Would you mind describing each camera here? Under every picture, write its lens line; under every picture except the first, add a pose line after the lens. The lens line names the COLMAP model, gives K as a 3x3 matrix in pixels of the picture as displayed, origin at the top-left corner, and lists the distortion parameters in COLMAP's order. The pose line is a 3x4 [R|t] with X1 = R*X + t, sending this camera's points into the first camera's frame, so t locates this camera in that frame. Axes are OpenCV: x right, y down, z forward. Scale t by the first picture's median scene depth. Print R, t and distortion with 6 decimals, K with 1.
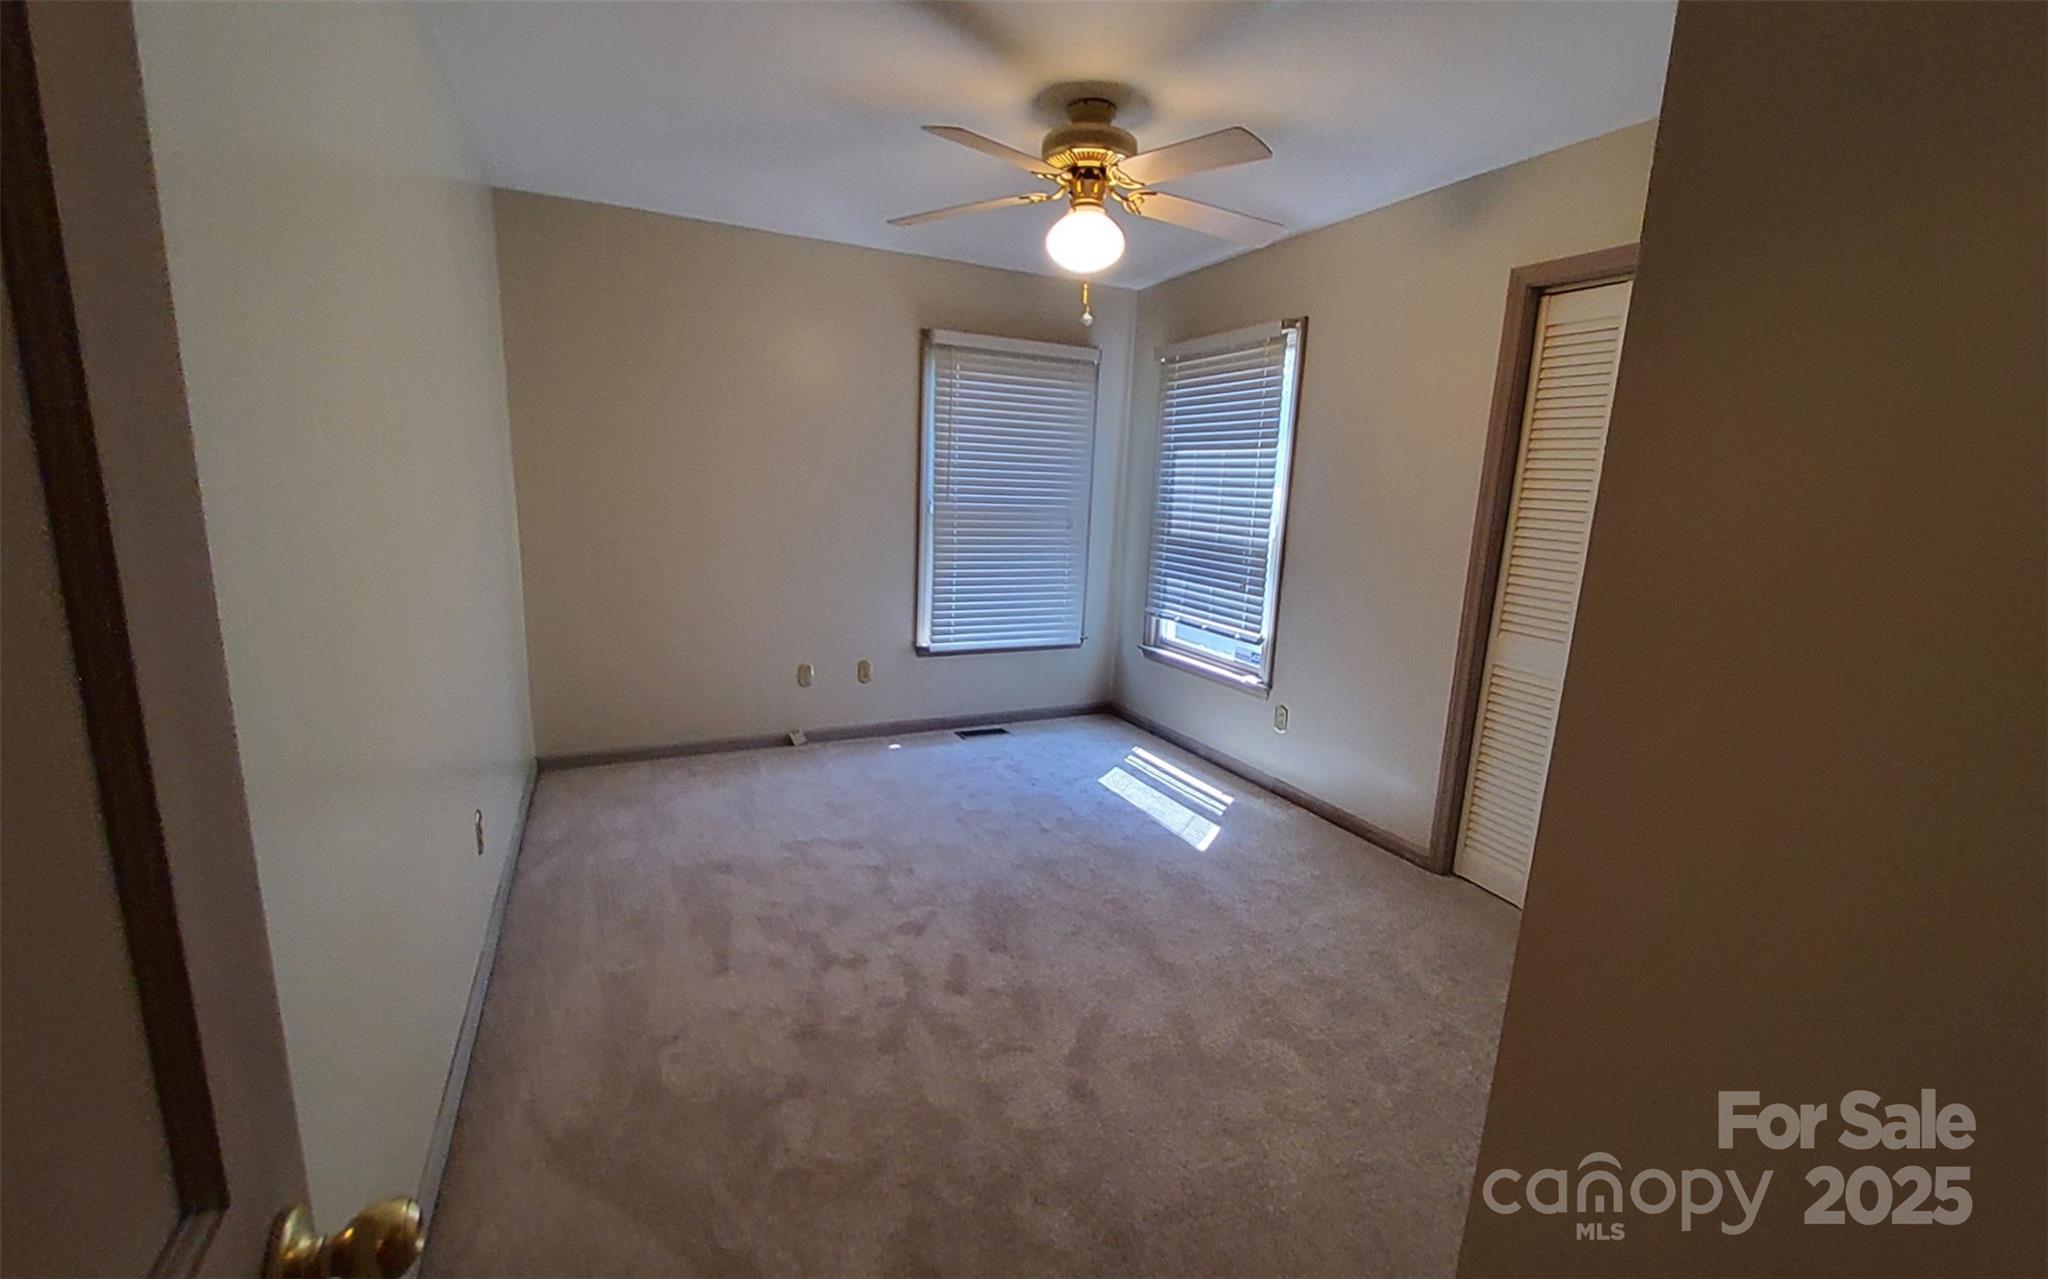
lens RADIAL K [[821.8, 0, 1024.0], [0, 821.8, 639.5], [0, 0, 1]] dist [-0.001260, -0.000173]
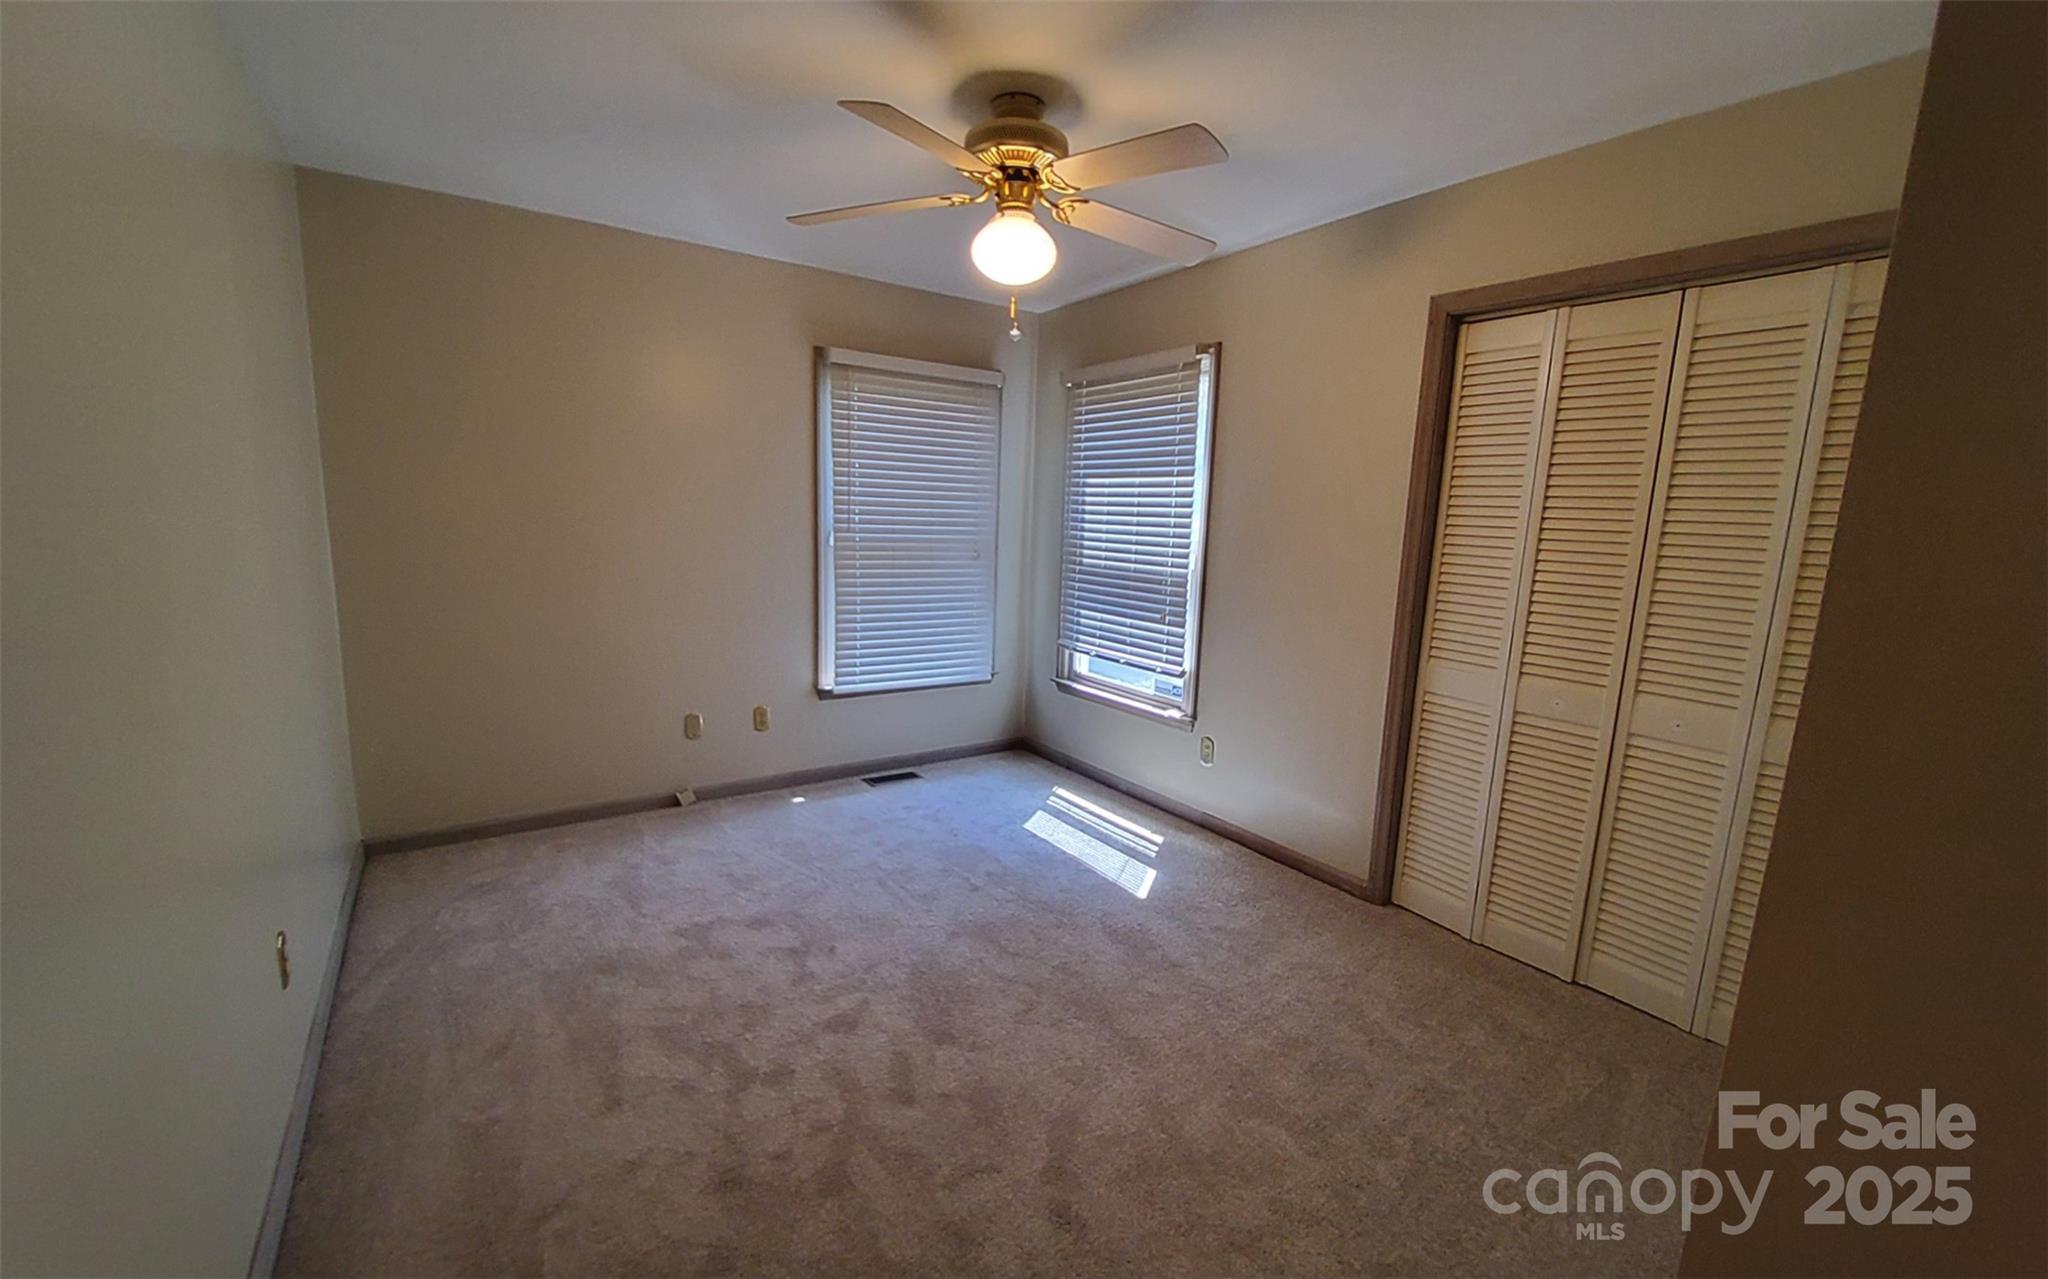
lens RADIAL K [[807.1, 0, 1022.8], [0, 807.1, 647.6], [0, 0, 1]] dist [0.012253, -0.016982]
pose [[0.988537, -0.030388, 0.147890, -0.051204], [0.033369, 0.999286, -0.017721, -0.020774], [-0.147246, 0.022453, 0.988845, 0.097279]]
